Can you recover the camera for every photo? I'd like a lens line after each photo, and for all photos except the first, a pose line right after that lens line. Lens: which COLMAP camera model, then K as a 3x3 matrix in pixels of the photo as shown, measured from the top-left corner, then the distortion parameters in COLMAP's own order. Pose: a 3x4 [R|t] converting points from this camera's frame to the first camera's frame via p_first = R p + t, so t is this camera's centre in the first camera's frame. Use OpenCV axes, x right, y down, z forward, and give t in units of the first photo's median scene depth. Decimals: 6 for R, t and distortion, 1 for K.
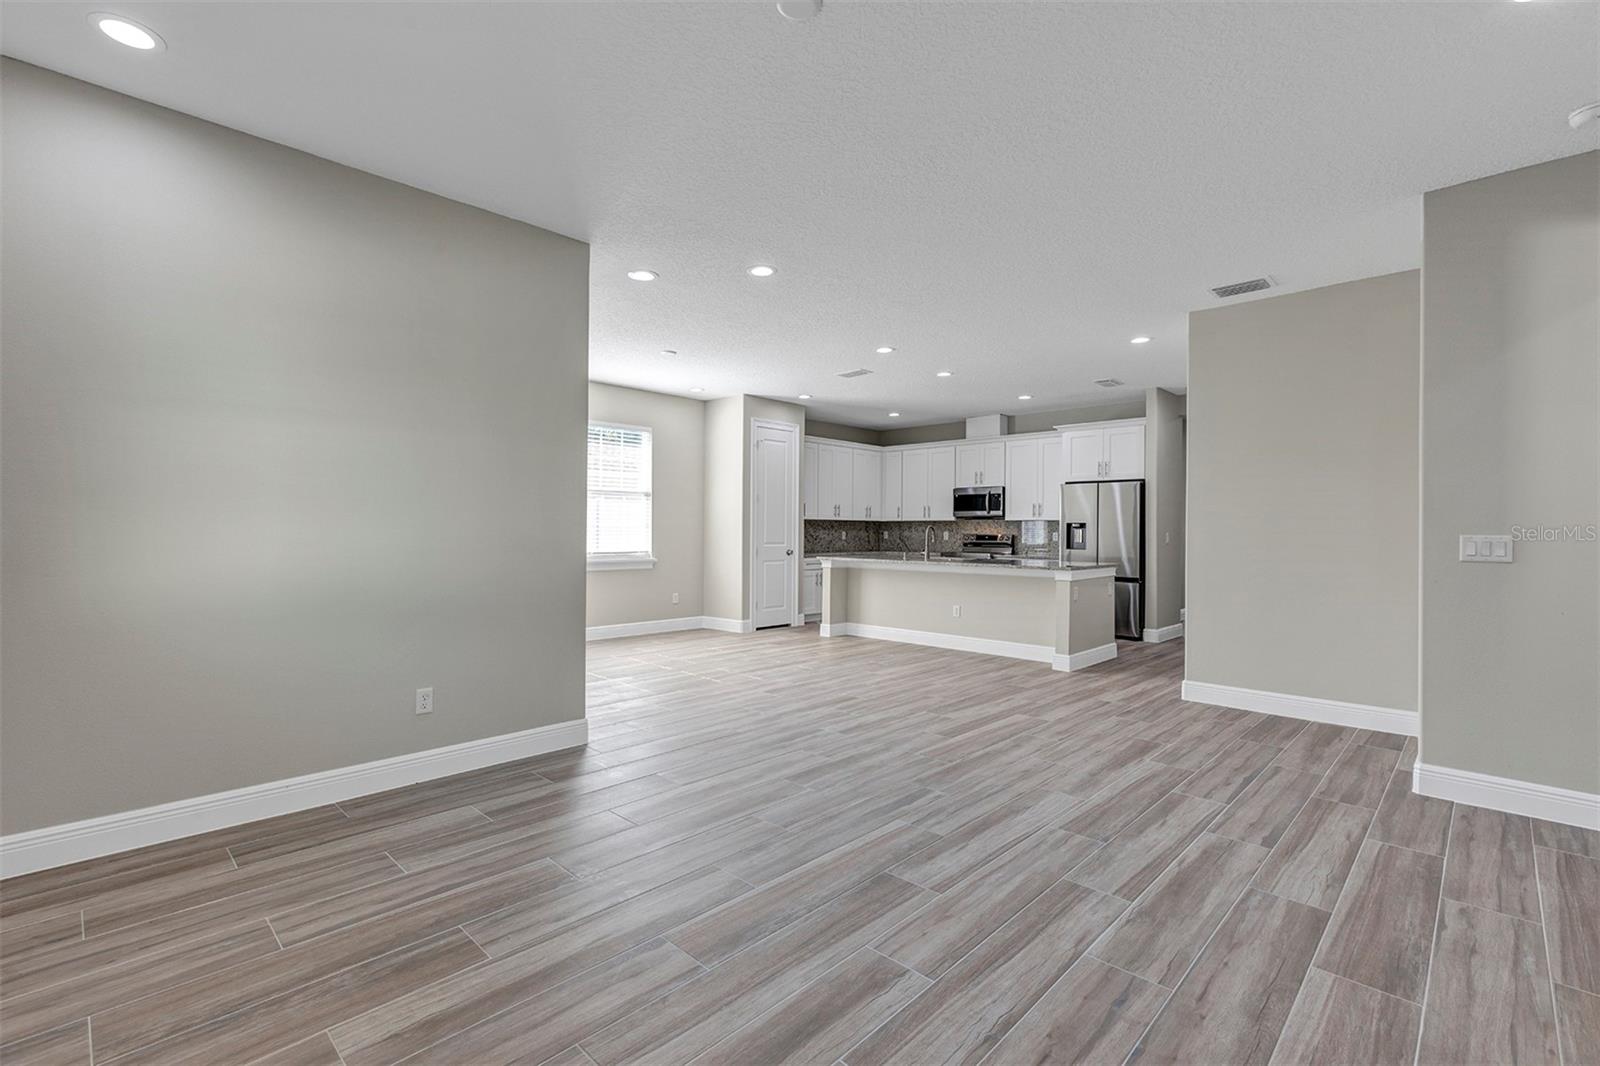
lens RADIAL K [[716.8, 0, 783.4], [0, 716.8, 529.9], [0, 0, 1]] dist [0.007395, -0.000089]
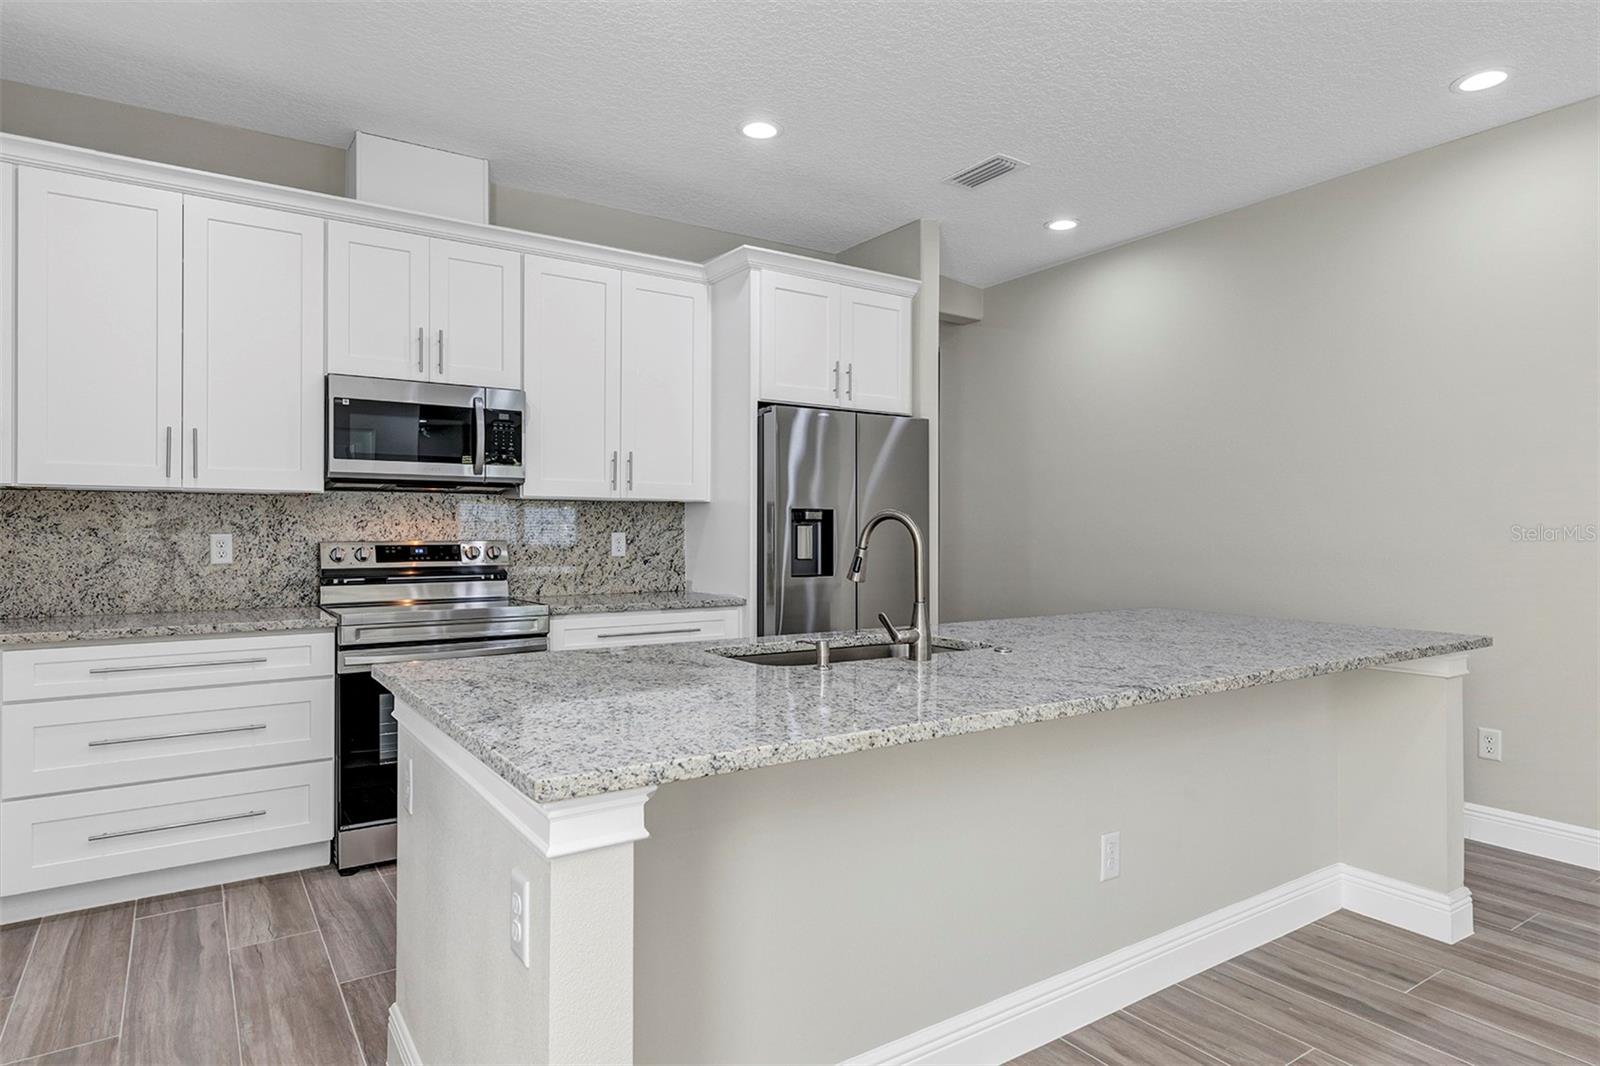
lens RADIAL K [[919.0, 0, 792.6], [0, 919.0, 527.6], [0, 0, 1]] dist [0.001290, 0.001333]
pose [[0.194420, -0.003835, 0.980911, -0.081416], [-0.001944, 0.999989, 0.004295, -0.001851], [-0.980916, -0.002742, 0.194410, 0.922164]]
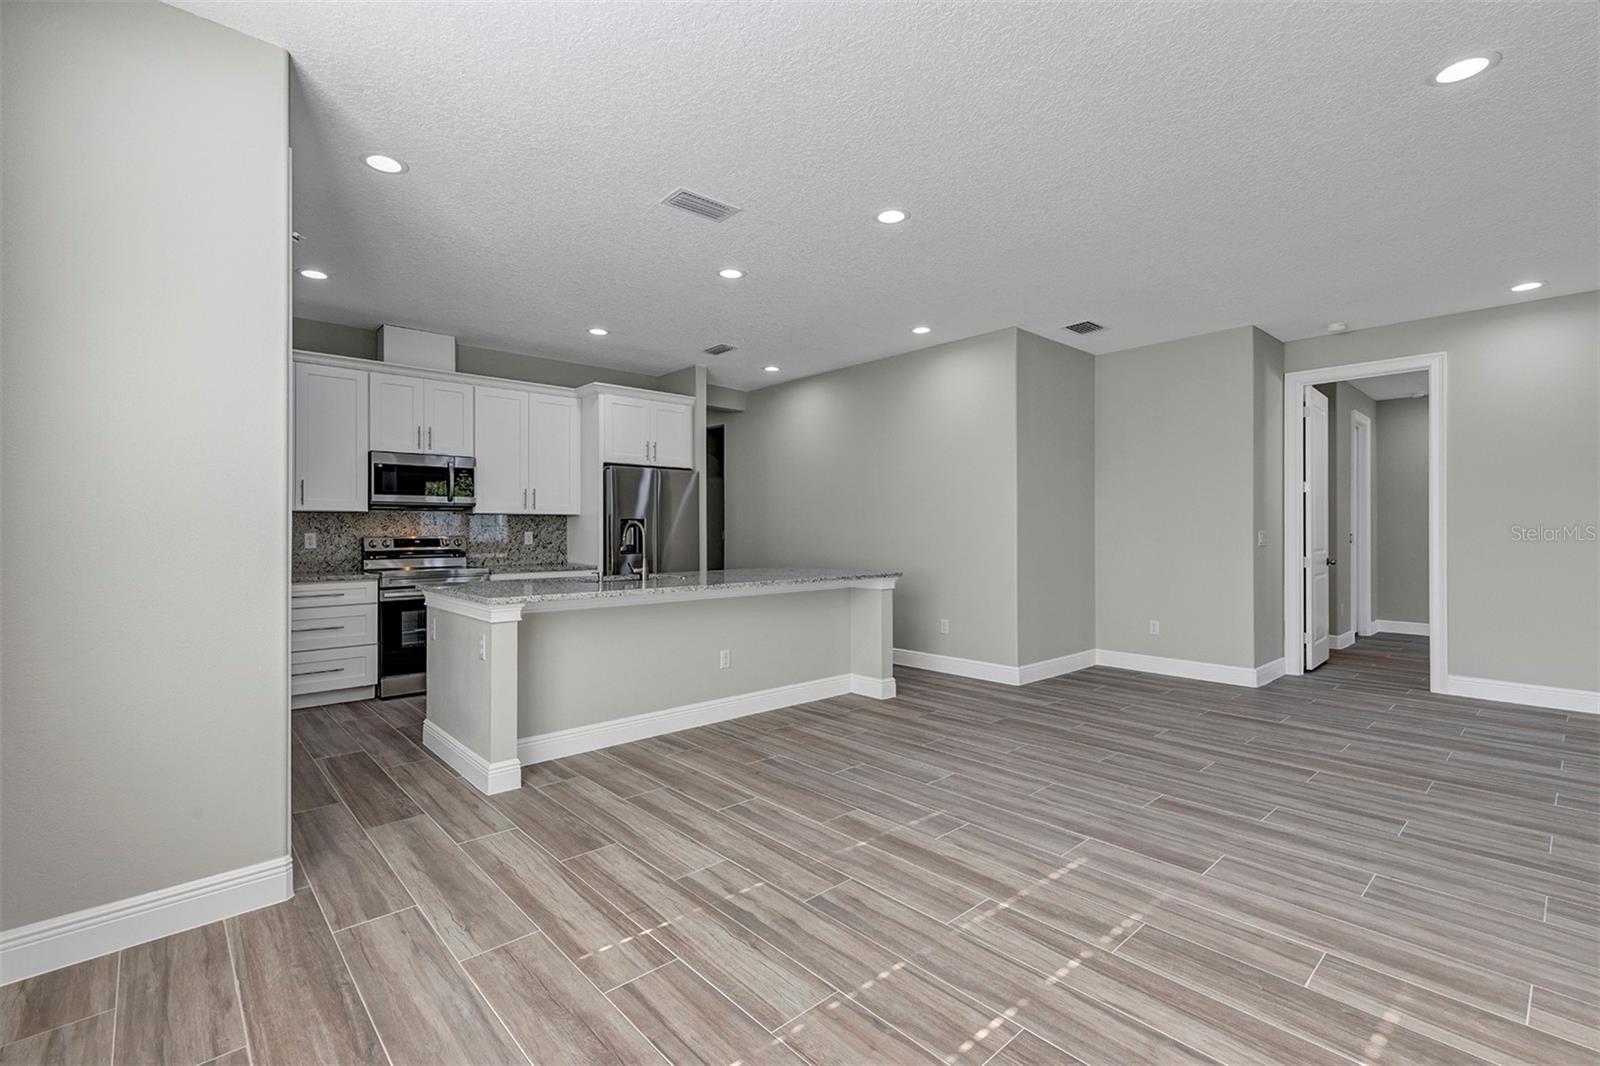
lens RADIAL K [[720.7, 0, 791.3], [0, 720.7, 528.7], [0, 0, 1]] dist [0.006595, 0.000058]
pose [[0.055851, -0.004512, 0.998429, -0.335273], [0.001860, 0.999989, 0.004415, -0.002423], [-0.998437, 0.001611, 0.055859, 0.799992]]
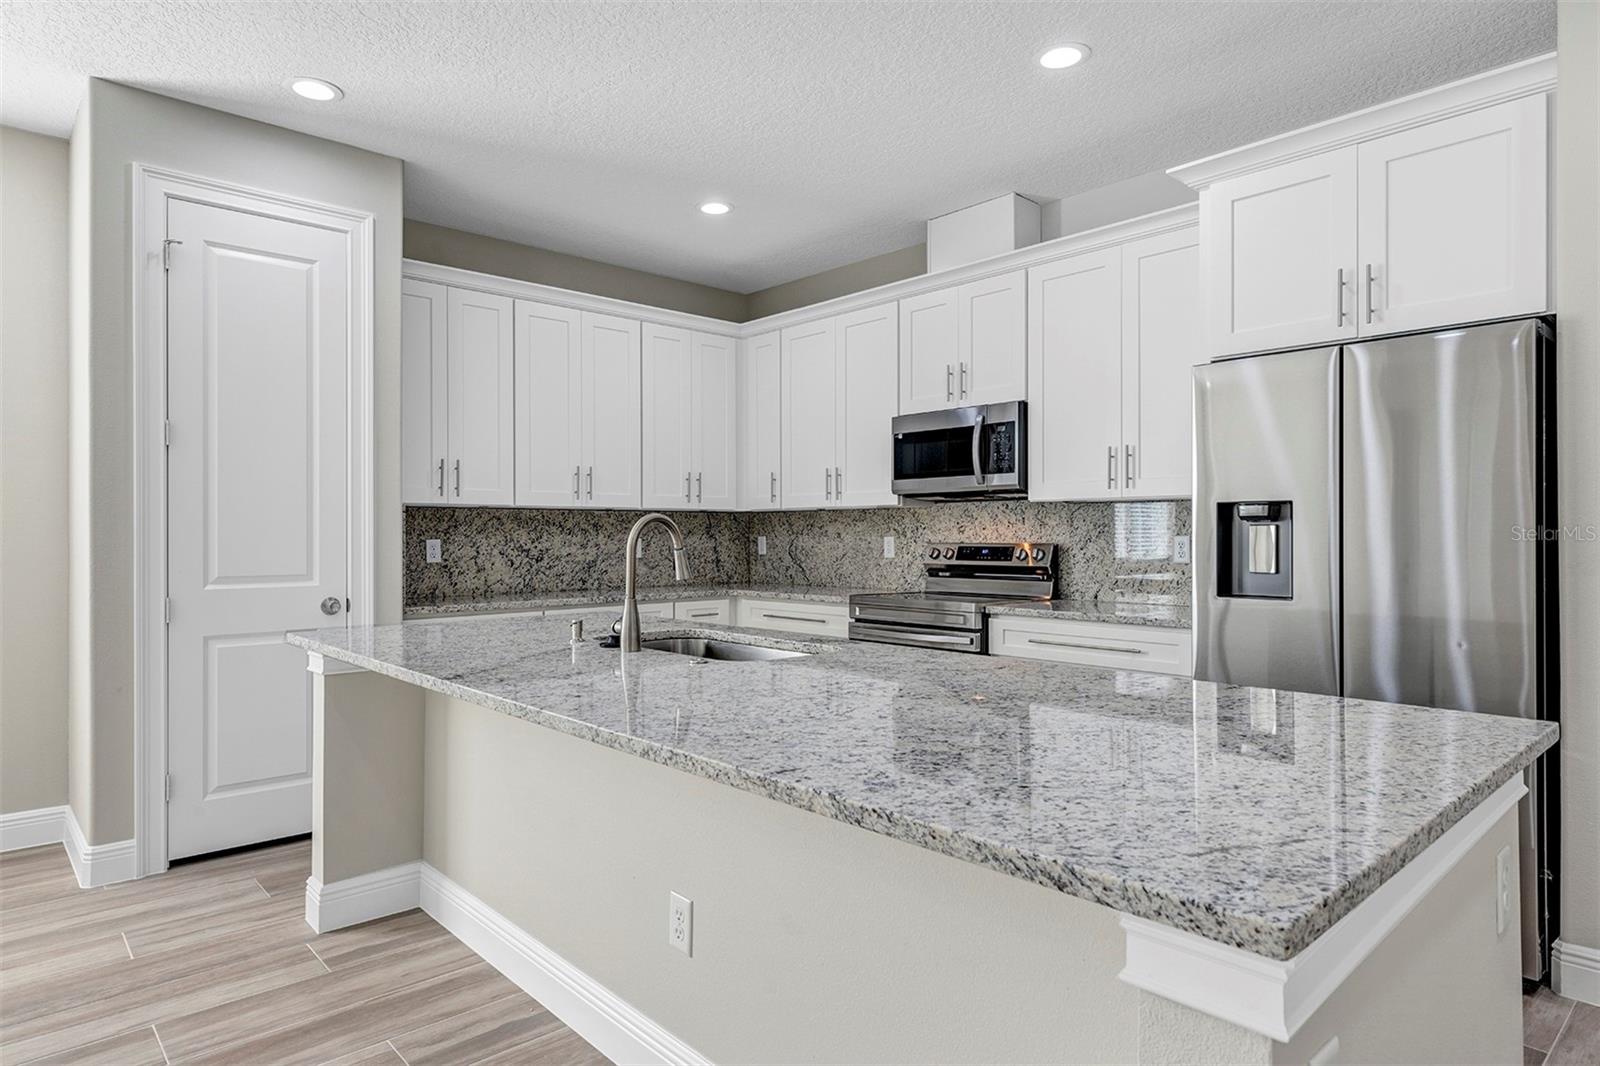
lens RADIAL K [[920.8, 0, 789.0], [0, 920.8, 532.6], [0, 0, 1]] dist [0.002827, 0.001356]
pose [[0.998446, -0.009057, -0.054995, 0.254154], [0.008999, 0.999959, -0.001305, 0.000830], [0.055005, 0.000808, 0.998486, 0.648481]]
